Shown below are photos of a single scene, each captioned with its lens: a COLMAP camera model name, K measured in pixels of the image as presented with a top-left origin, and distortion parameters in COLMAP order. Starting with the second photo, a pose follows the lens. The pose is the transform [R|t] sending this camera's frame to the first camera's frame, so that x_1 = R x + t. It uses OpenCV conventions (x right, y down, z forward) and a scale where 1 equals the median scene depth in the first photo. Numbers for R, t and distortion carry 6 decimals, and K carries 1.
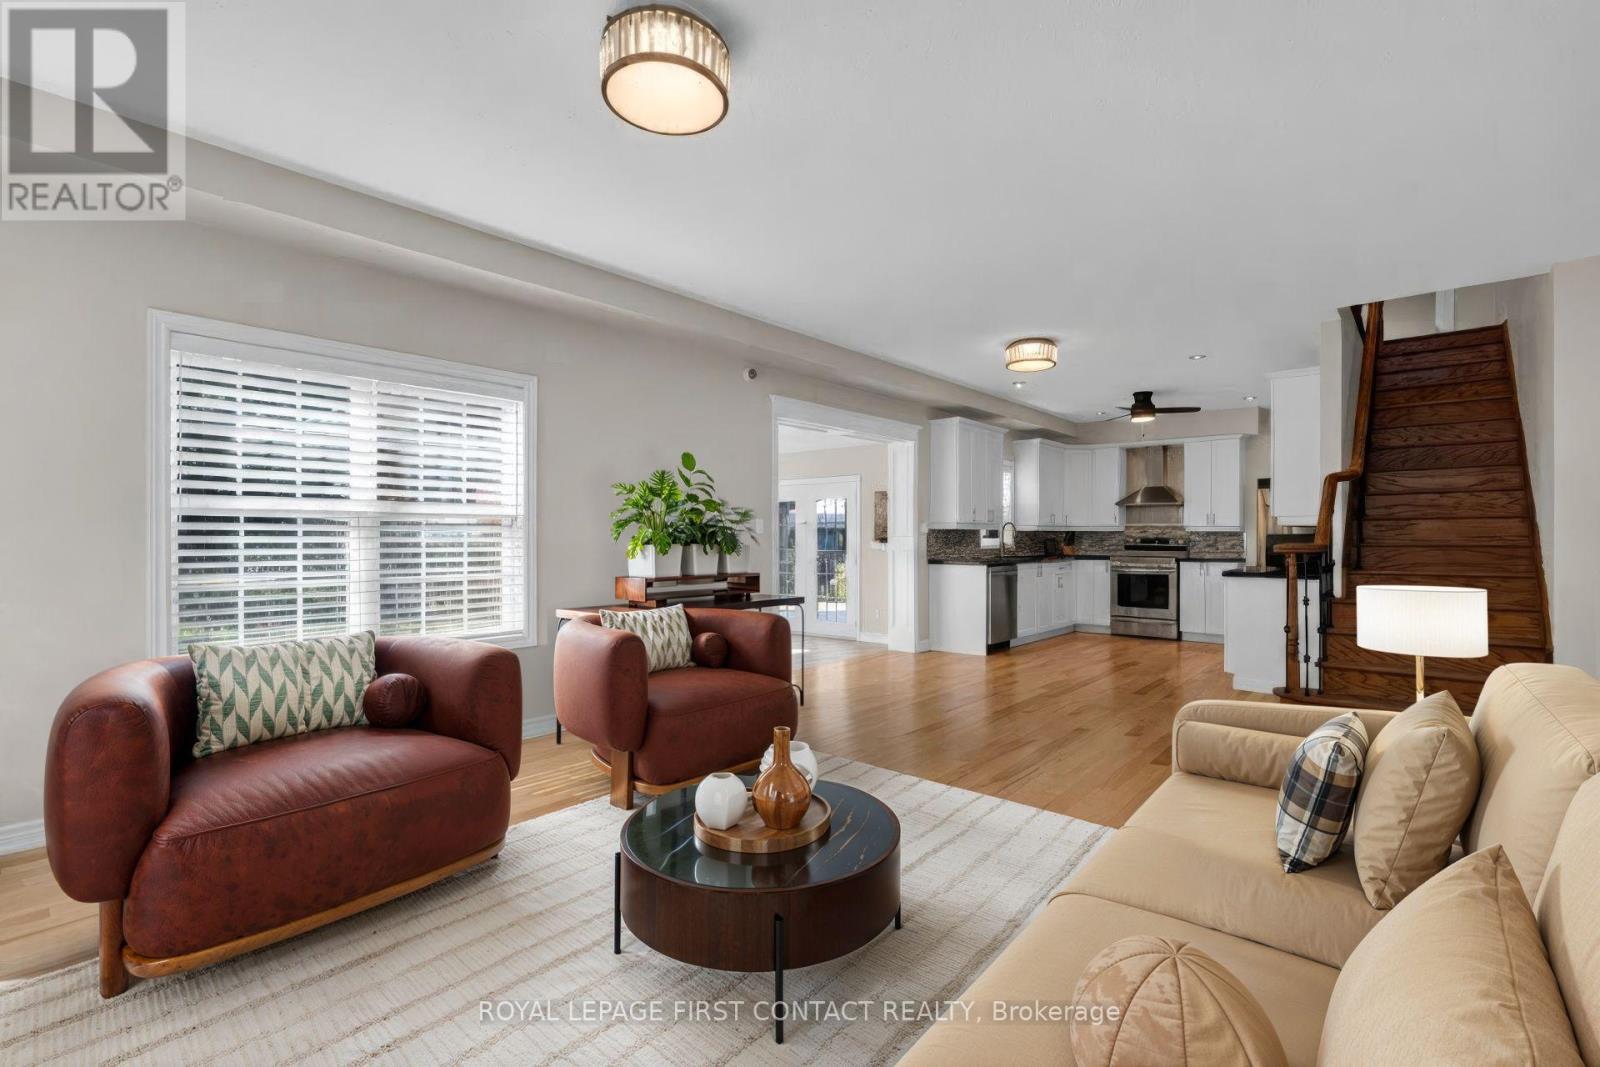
lens RADIAL K [[697.8, 0, 787.0], [0, 697.8, 534.2], [0, 0, 1]] dist [-0.000947, -0.000008]
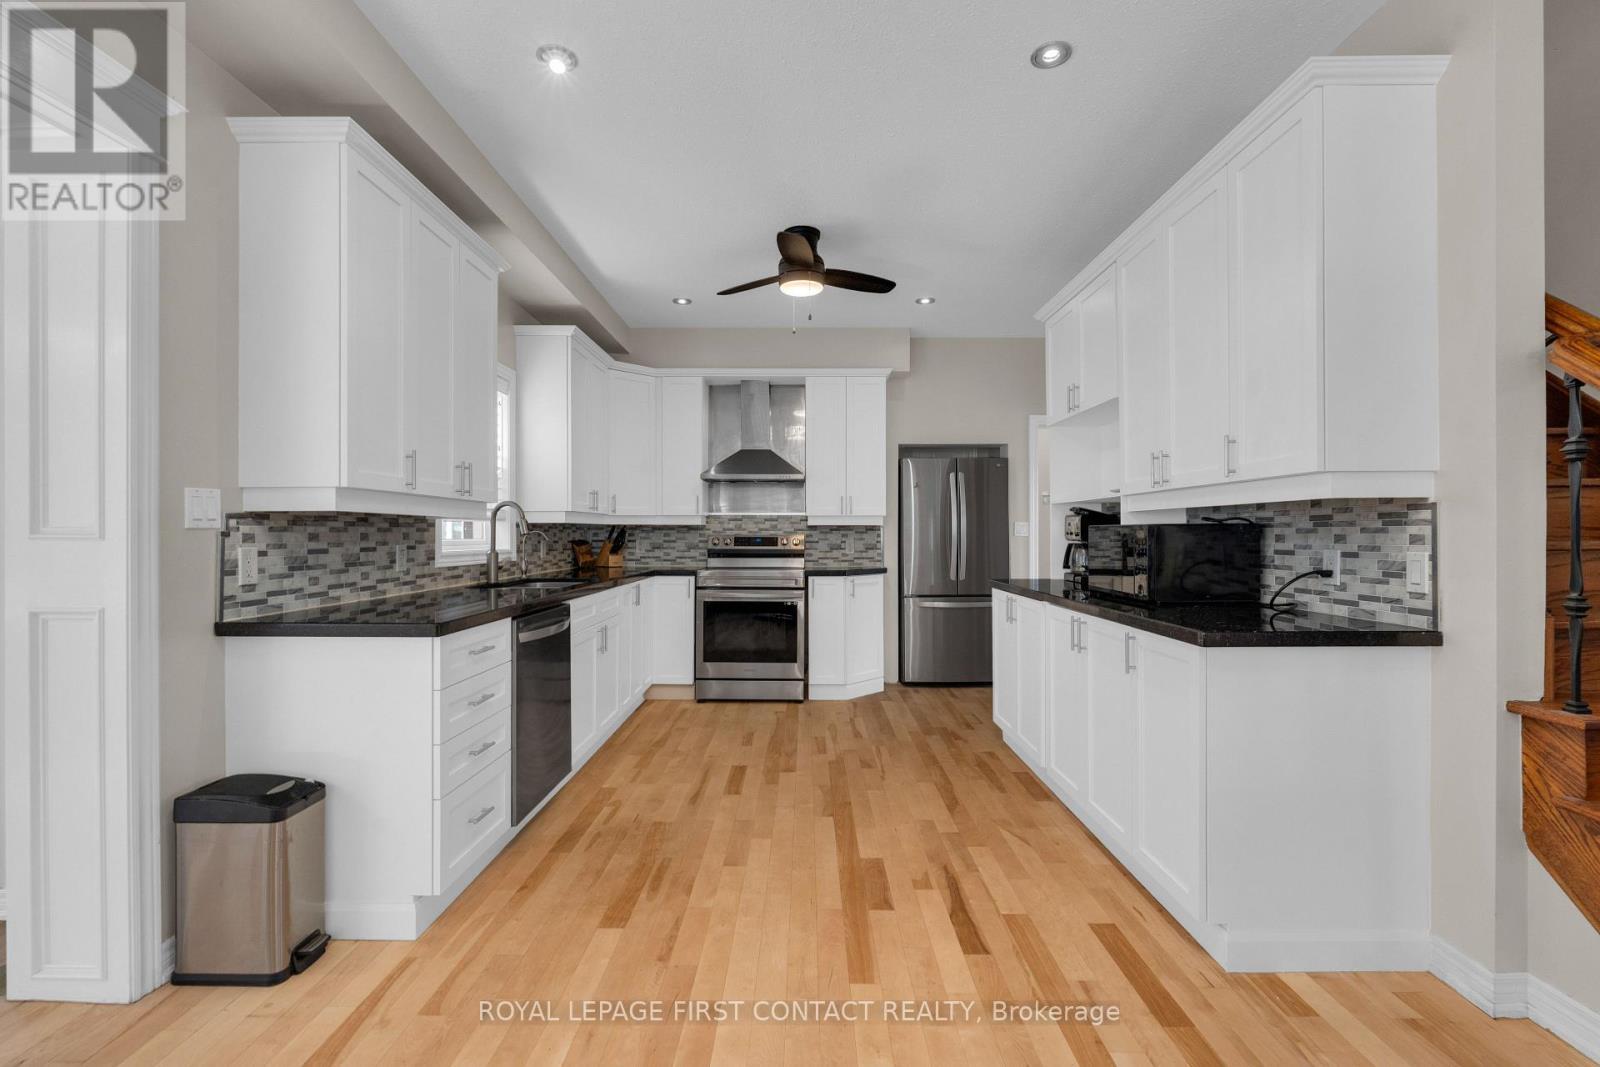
lens RADIAL K [[697.8, 0, 787.0], [0, 697.8, 534.2], [0, 0, 1]] dist [-0.000947, -0.000008]
pose [[0.757475, -0.004922, 0.652846, 0.163274], [0.004672, 0.999987, 0.002118, 0.002269], [-0.652848, 0.001446, 0.757488, 0.549313]]
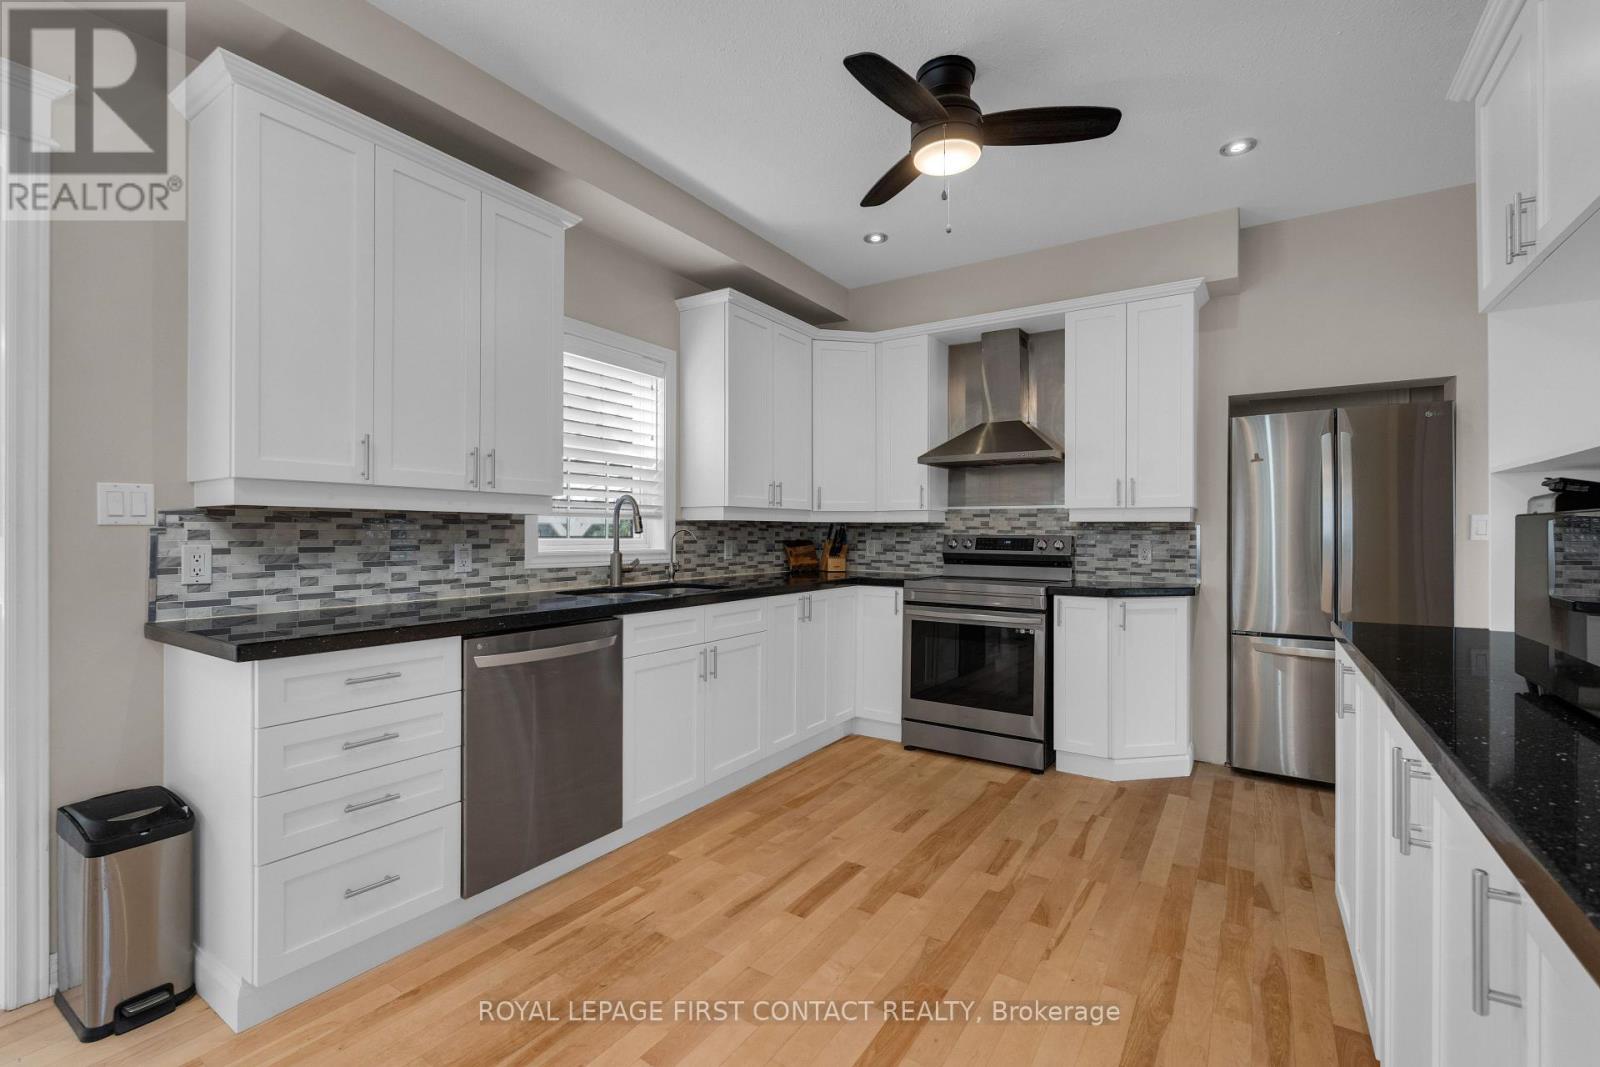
lens RADIAL K [[697.8, 0, 787.0], [0, 697.8, 534.2], [0, 0, 1]] dist [-0.000947, -0.000008]
pose [[0.988430, -0.000933, 0.151673, 0.332170], [0.000894, 1.000000, 0.000325, 0.003072], [-0.151674, -0.000186, 0.988431, 0.596902]]
